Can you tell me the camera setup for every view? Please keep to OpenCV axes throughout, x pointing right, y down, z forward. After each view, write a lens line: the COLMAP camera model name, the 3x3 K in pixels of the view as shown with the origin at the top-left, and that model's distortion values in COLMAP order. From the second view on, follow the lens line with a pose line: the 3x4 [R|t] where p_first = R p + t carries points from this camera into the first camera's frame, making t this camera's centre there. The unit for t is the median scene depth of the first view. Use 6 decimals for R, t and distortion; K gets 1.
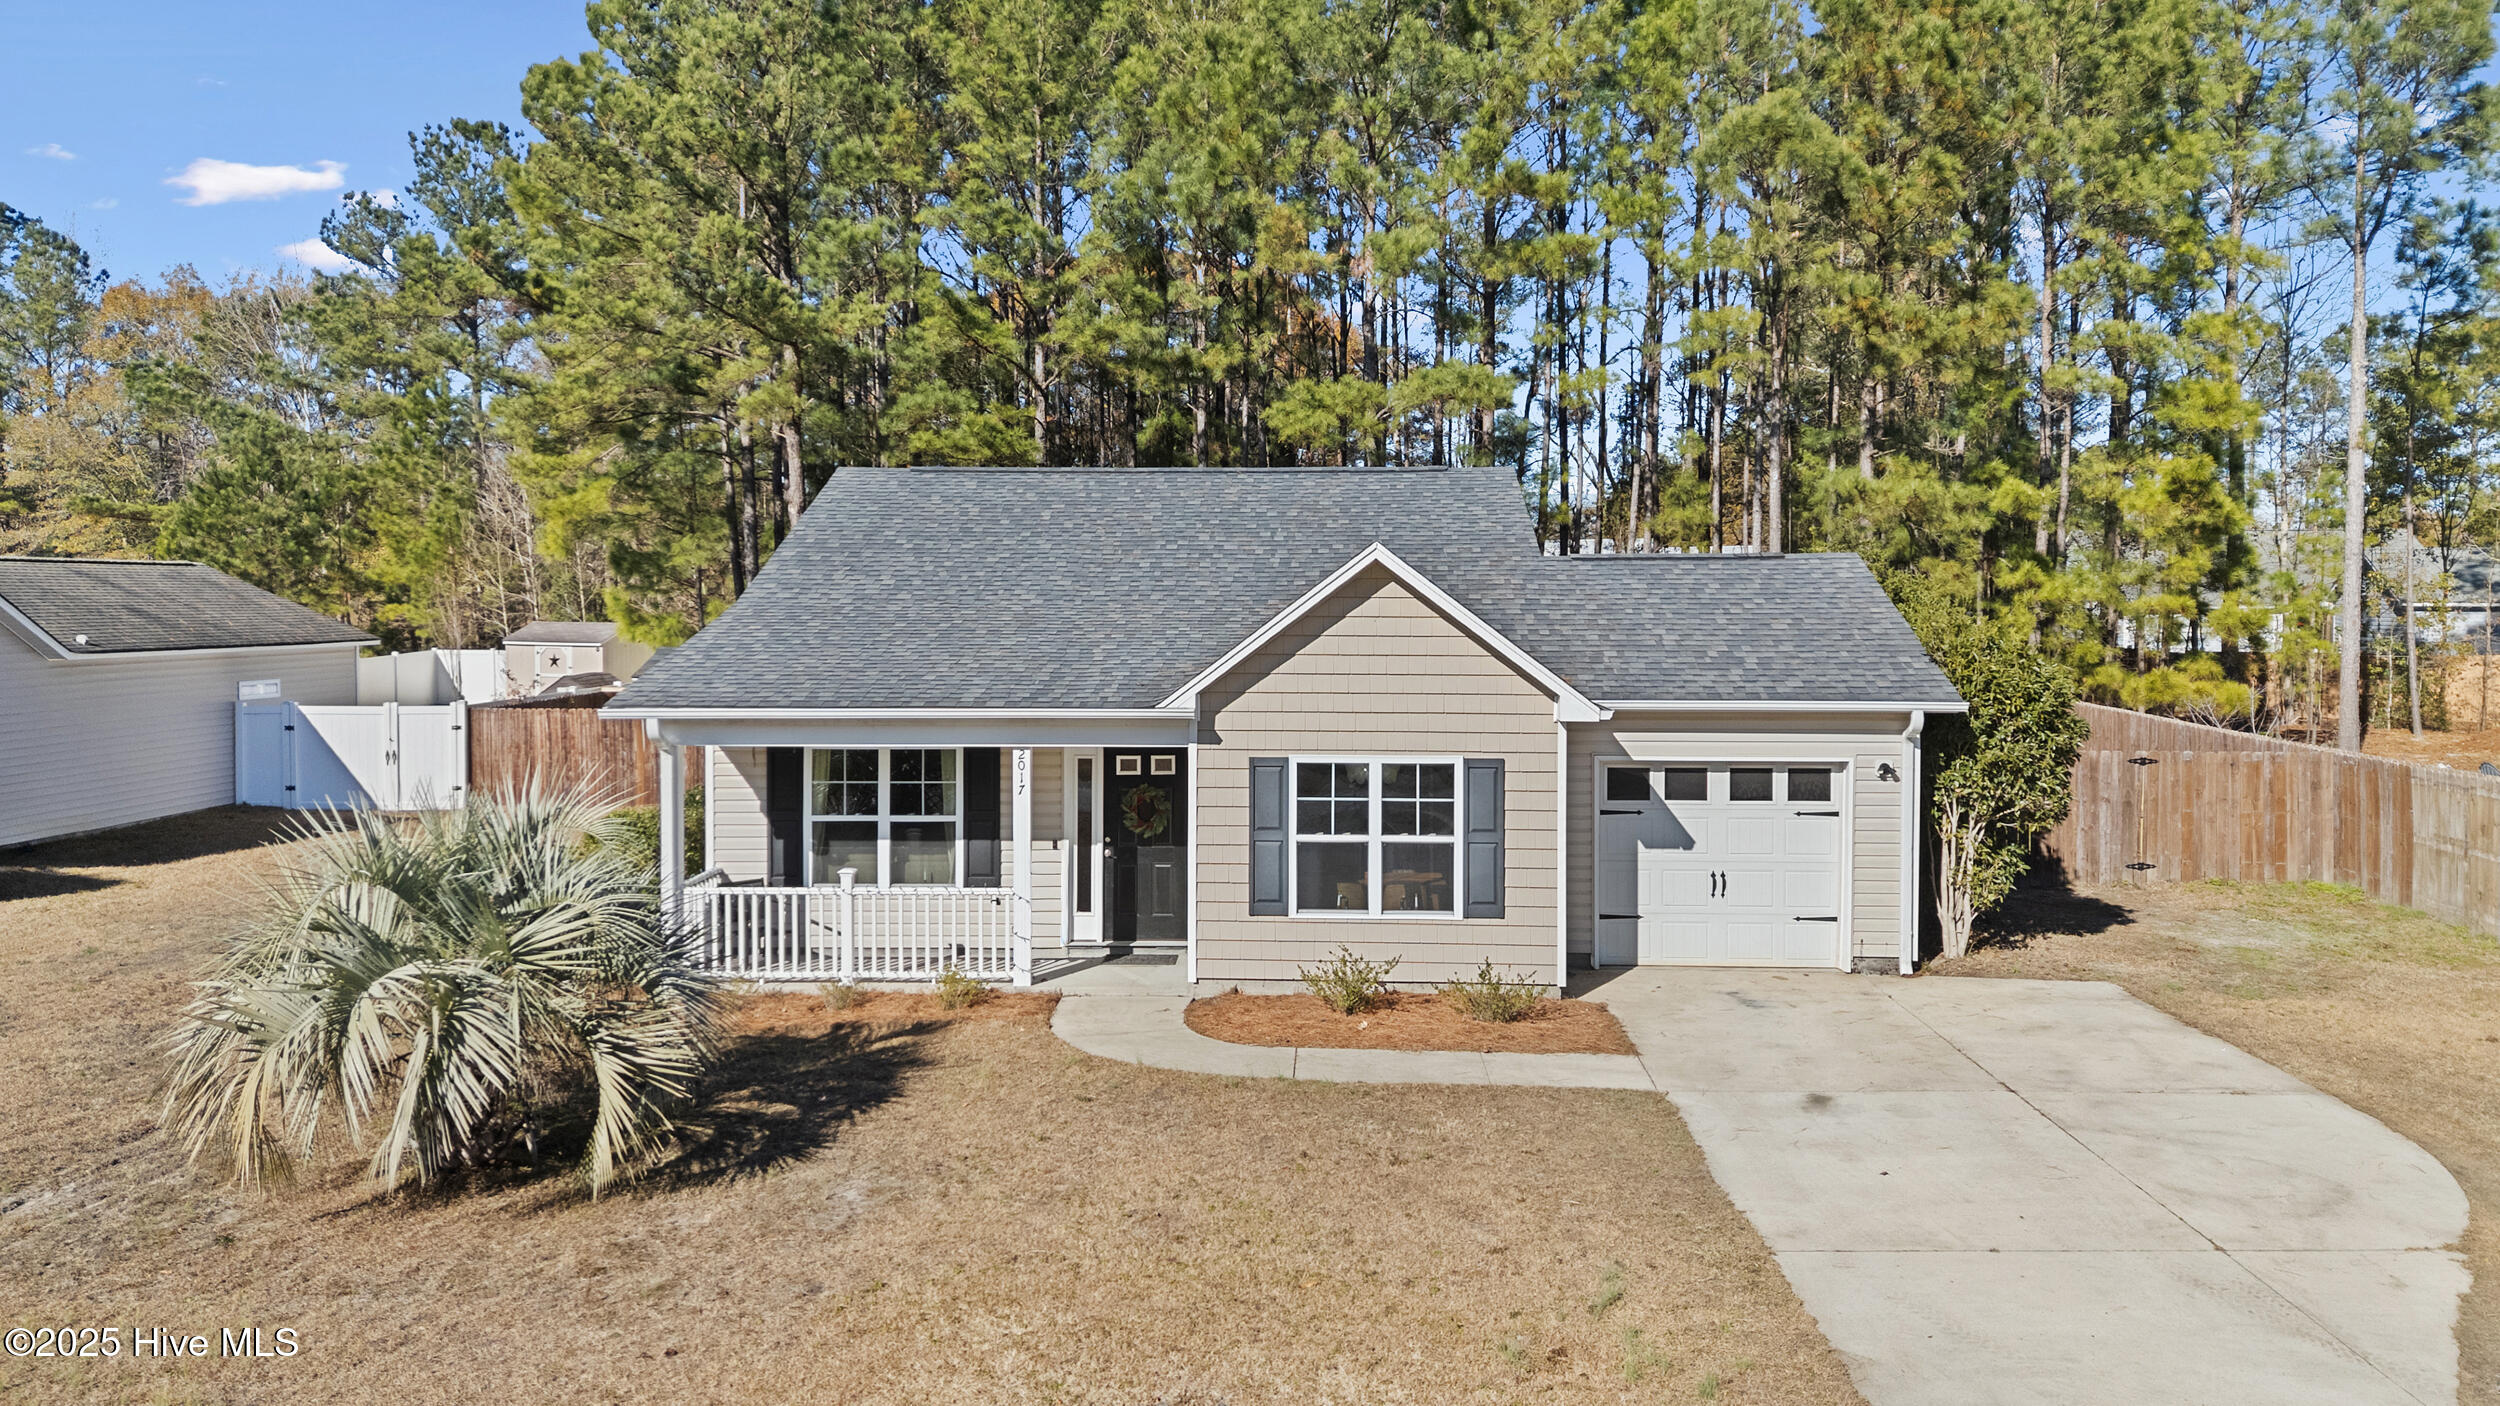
lens RADIAL K [[1879.3, 0, 1257.5], [0, 1879.3, 585.4], [0, 0, 1]] dist [0.089792, -0.082801]
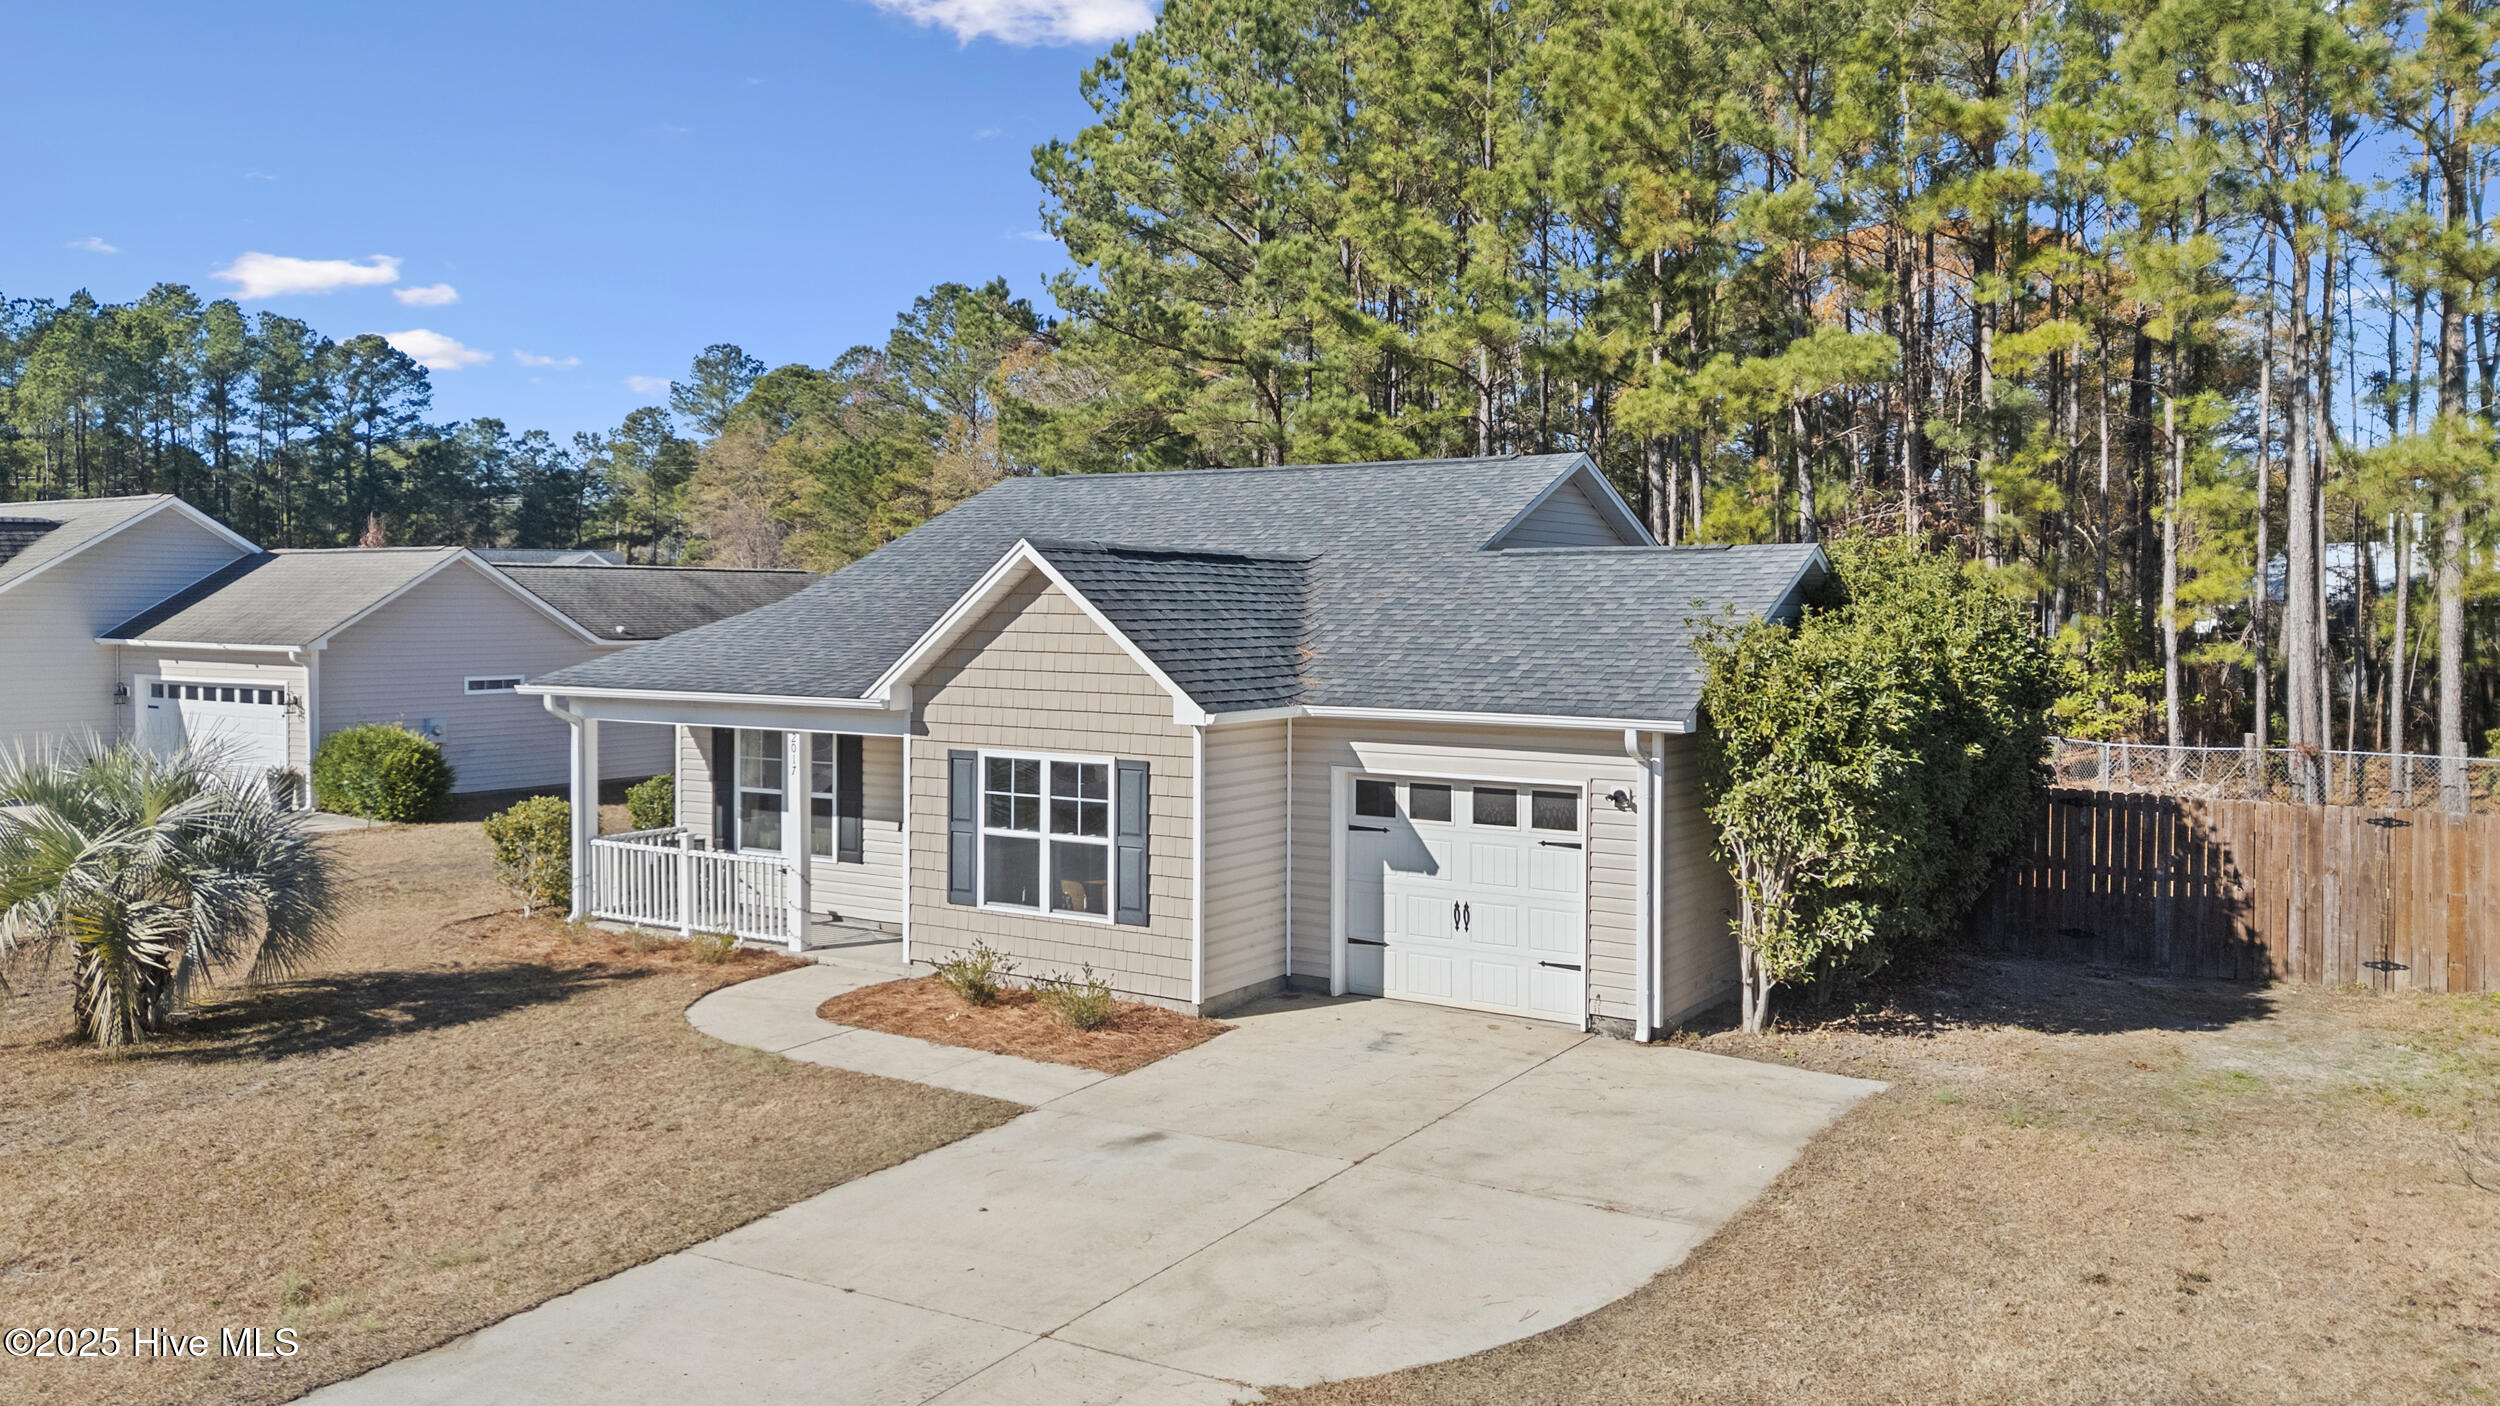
lens RADIAL K [[1879.3, 0, 1257.5], [0, 1879.3, 585.4], [0, 0, 1]] dist [0.089792, -0.082801]
pose [[0.854212, -0.002104, -0.519920, 0.678864], [-0.000110, 0.999991, -0.004229, 0.005692], [0.519924, 0.003669, 0.854205, 0.203477]]
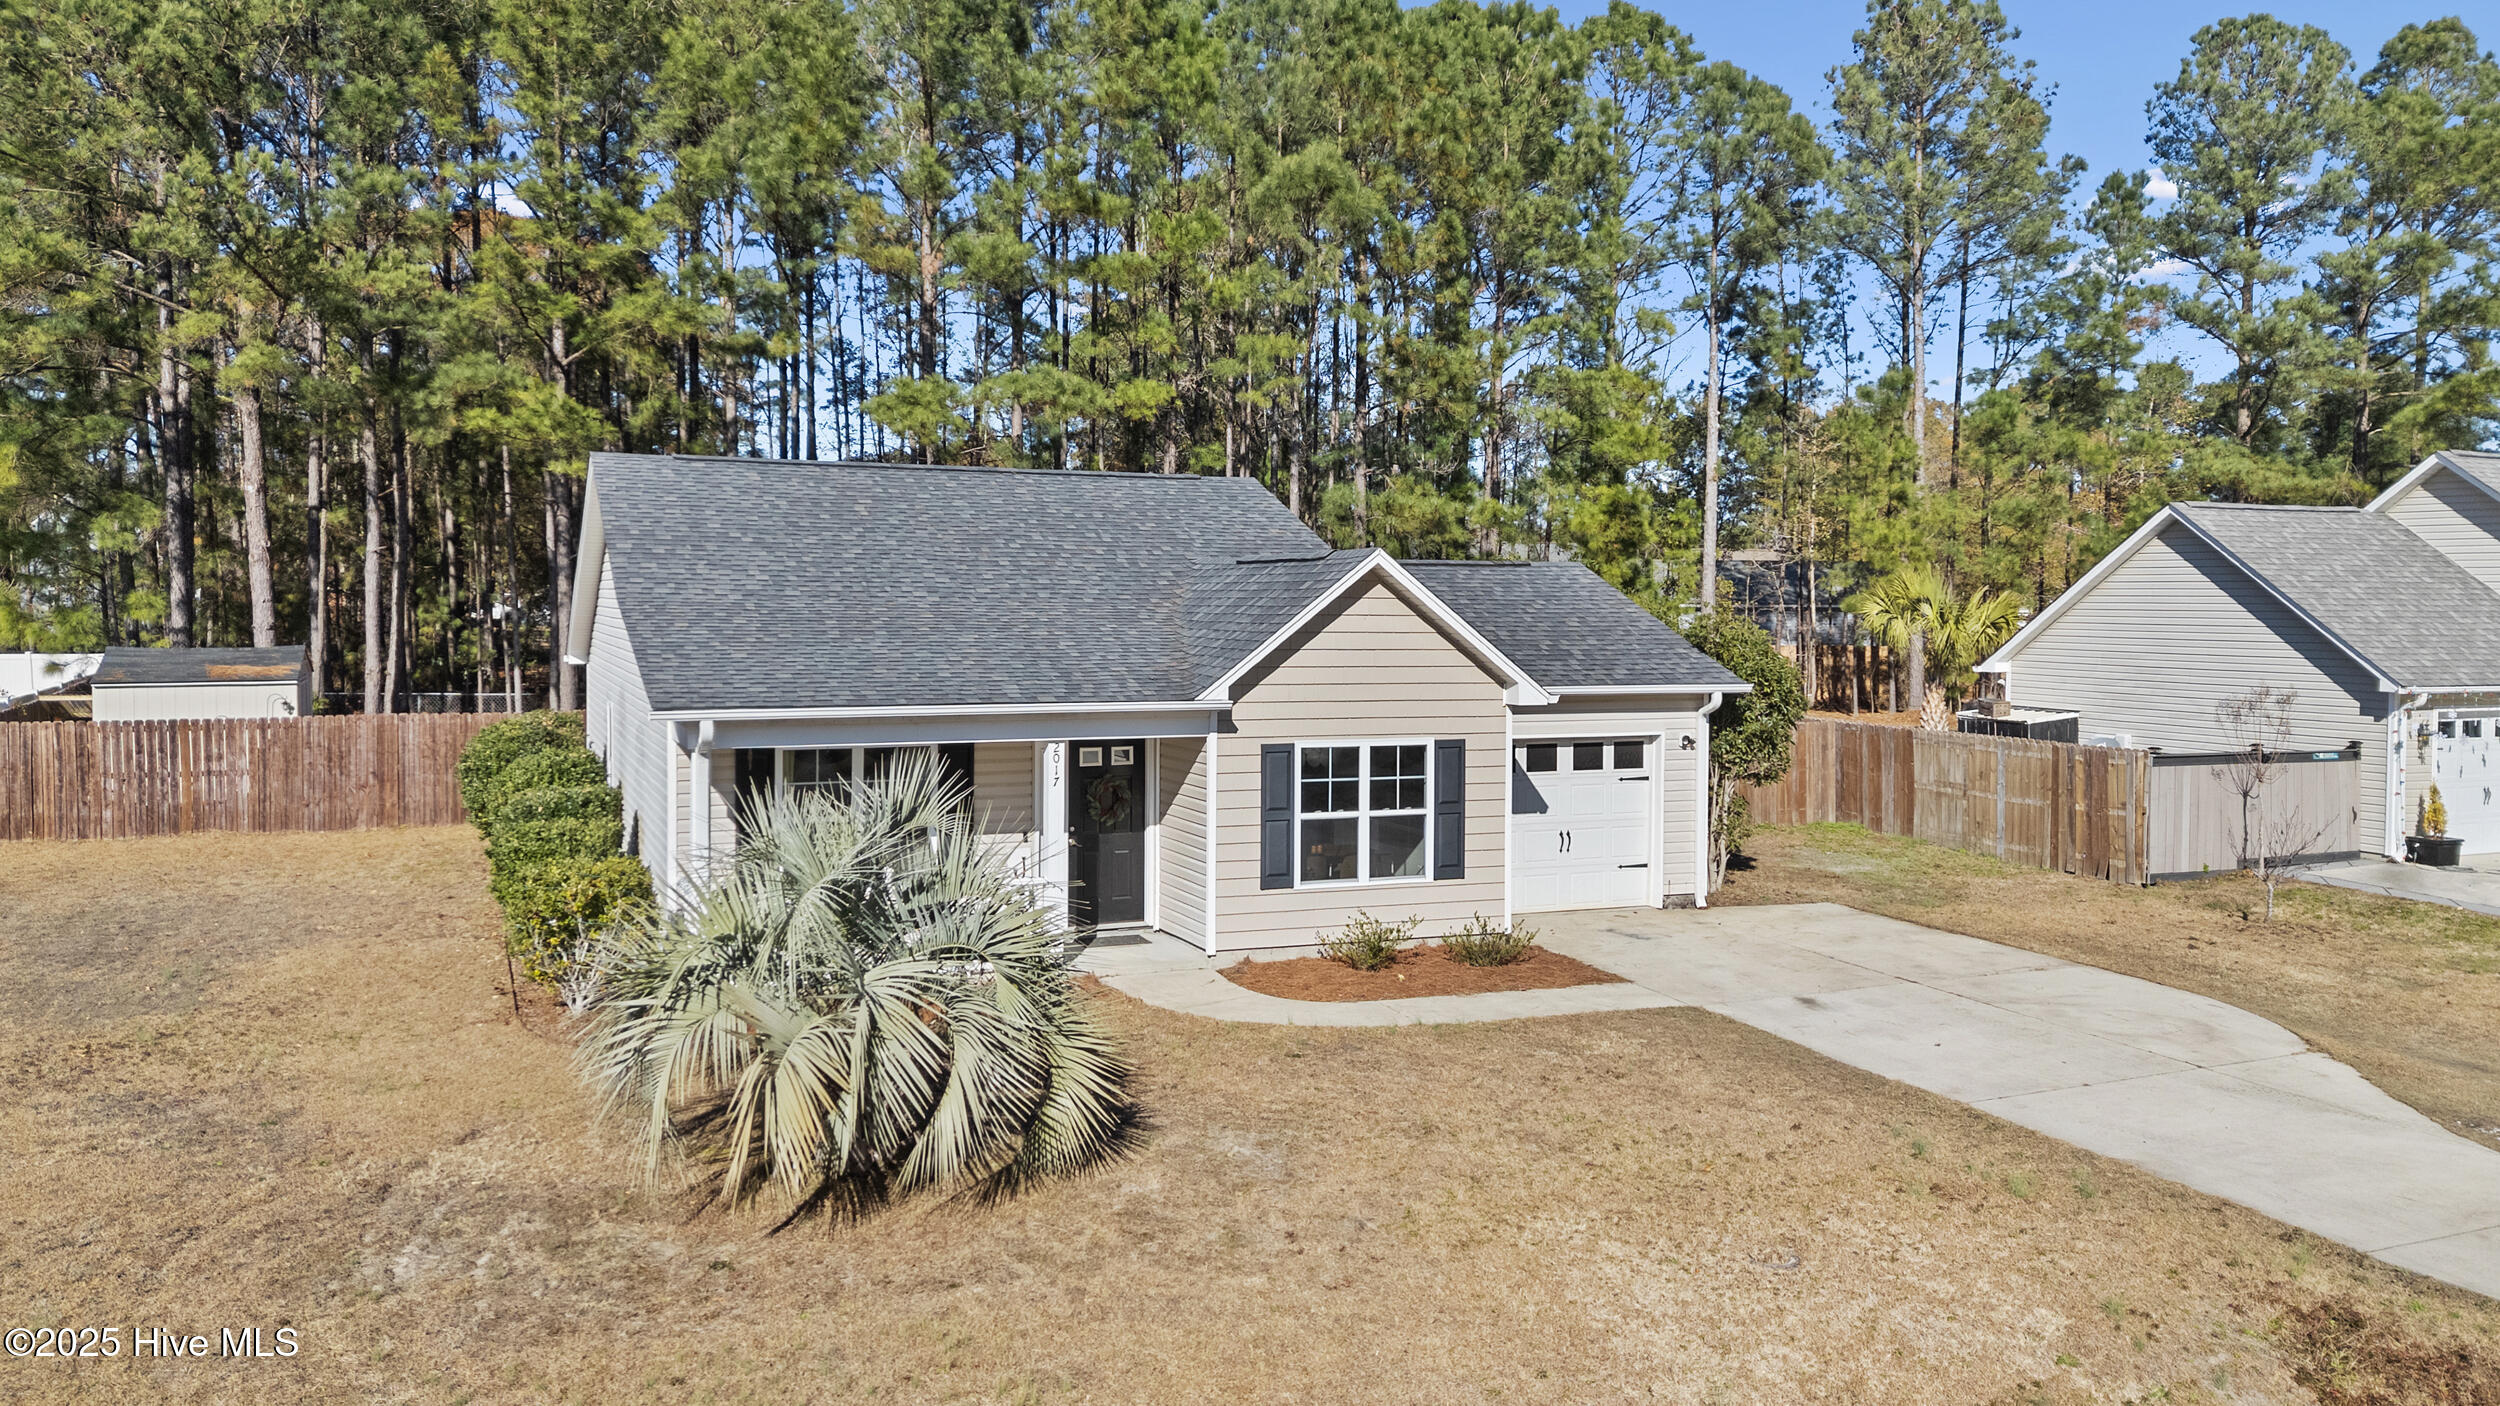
lens RADIAL K [[1879.3, 0, 1257.5], [0, 1879.3, 585.4], [0, 0, 1]] dist [0.089792, -0.082801]
pose [[0.903721, 0.008426, 0.428039, -0.473571], [-0.009495, 0.999955, 0.000362, -0.000836], [-0.428016, -0.004392, 0.903760, 0.018259]]
